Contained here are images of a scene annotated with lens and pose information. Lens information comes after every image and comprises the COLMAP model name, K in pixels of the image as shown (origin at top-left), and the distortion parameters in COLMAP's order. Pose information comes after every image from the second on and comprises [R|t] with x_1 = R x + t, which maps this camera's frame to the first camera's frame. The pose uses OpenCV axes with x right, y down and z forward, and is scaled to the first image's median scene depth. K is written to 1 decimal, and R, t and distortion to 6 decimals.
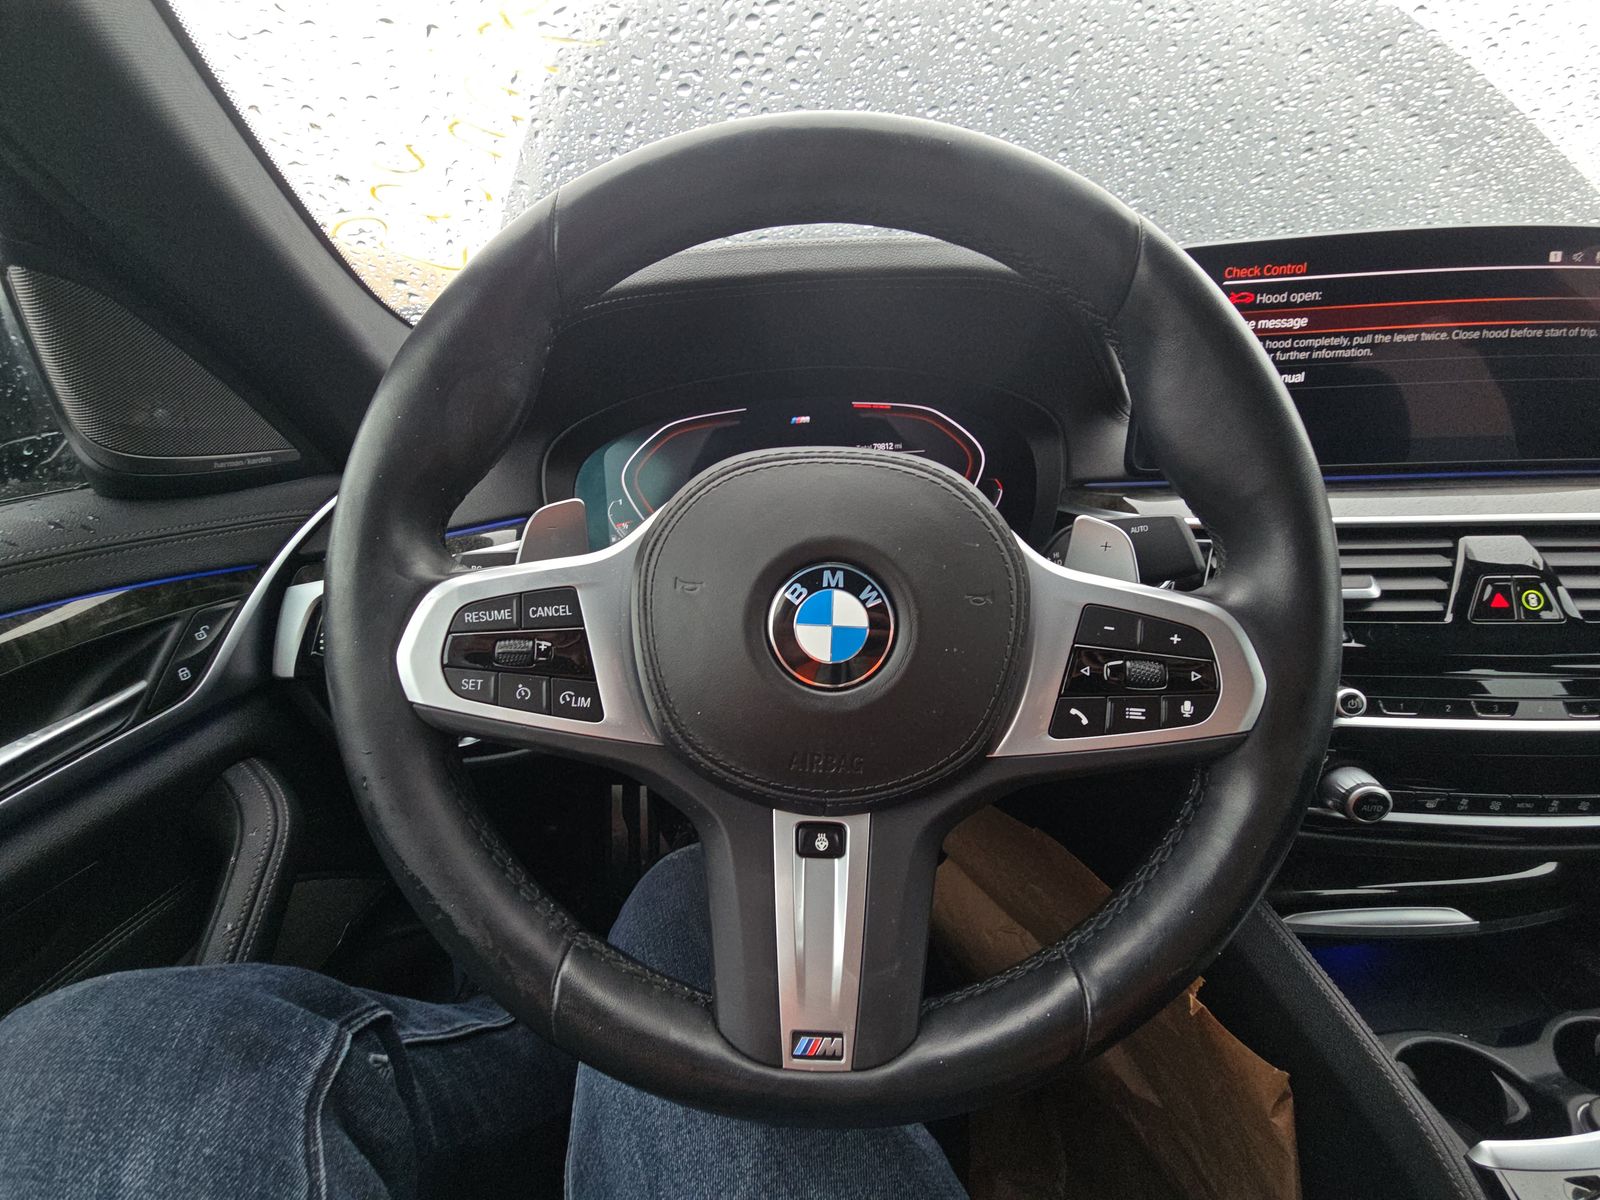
lens RADIAL K [[654.3, 0, 800.0], [0, 654.3, 600.0], [0, 0, 1]] dist [0.019454, -0.008642]
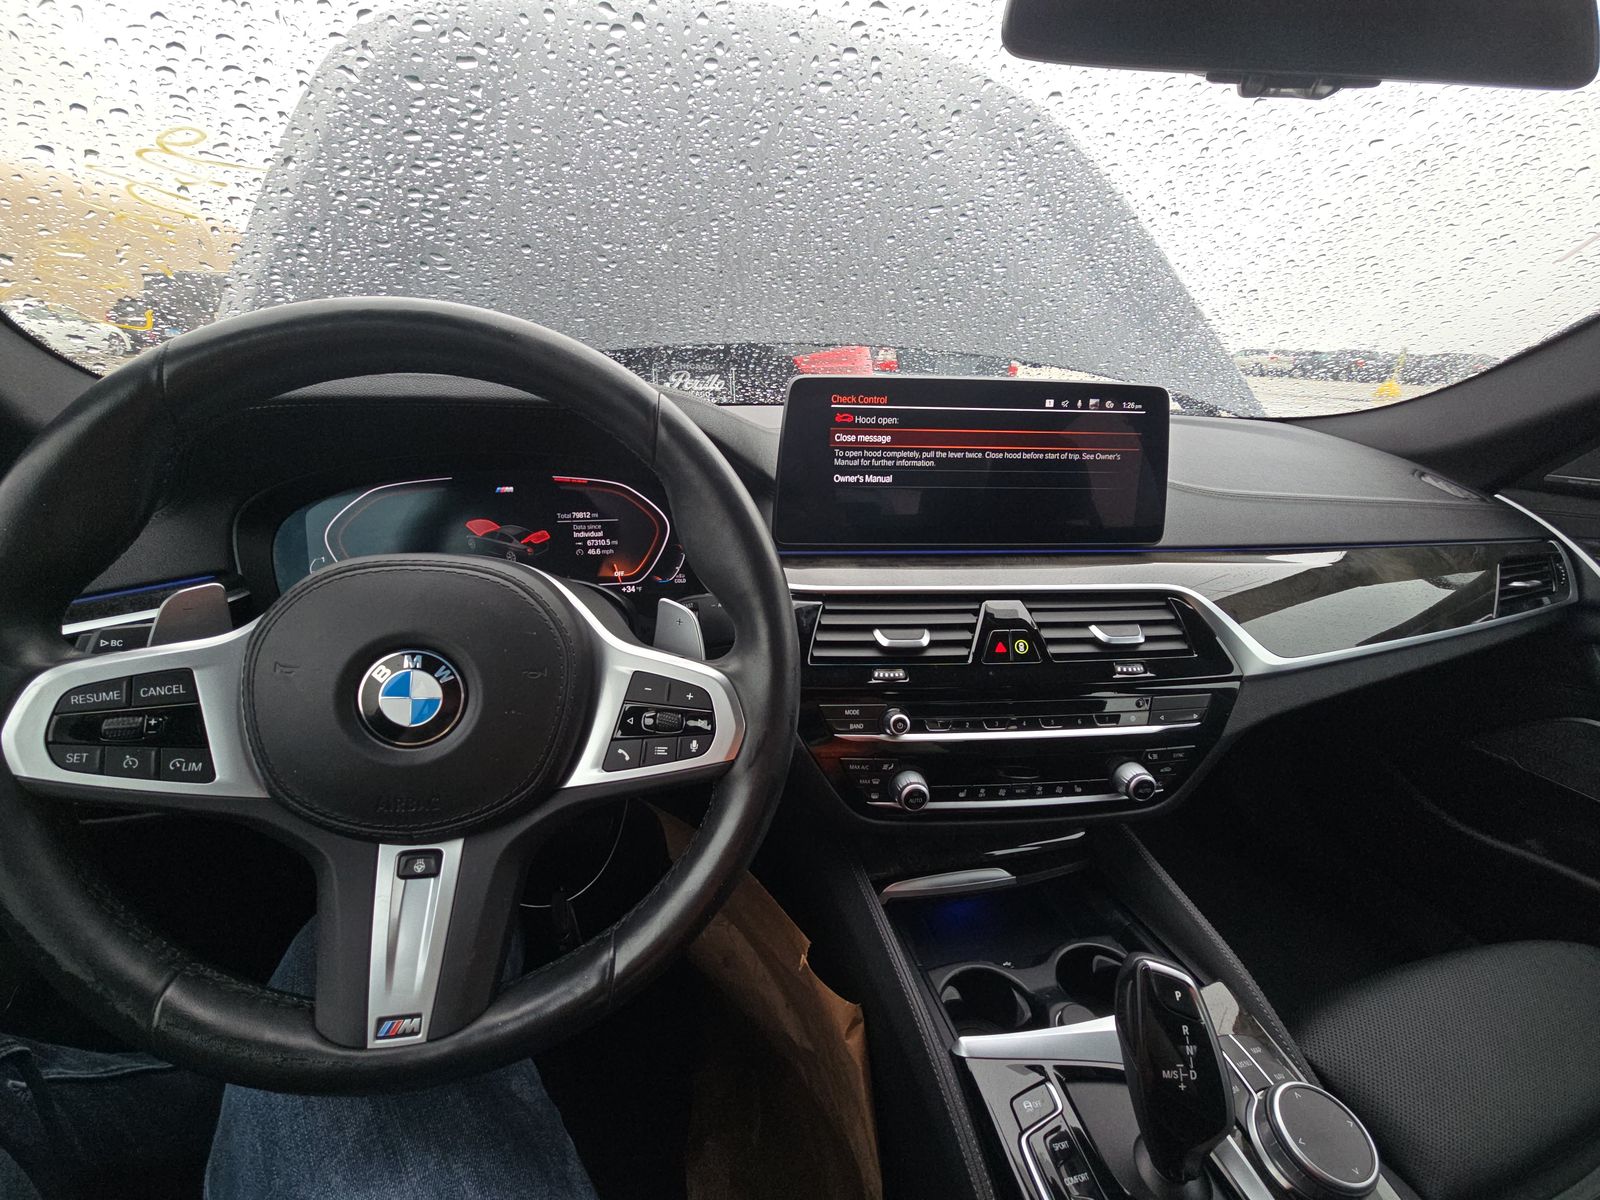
lens RADIAL K [[654.3, 0, 800.0], [0, 654.3, 600.0], [0, 0, 1]] dist [0.019454, -0.008642]
pose [[0.975188, -0.003759, 0.221348, 0.463887], [0.007800, 0.999818, -0.017385, -0.113939], [-0.221242, 0.018680, 0.975040, -0.403804]]
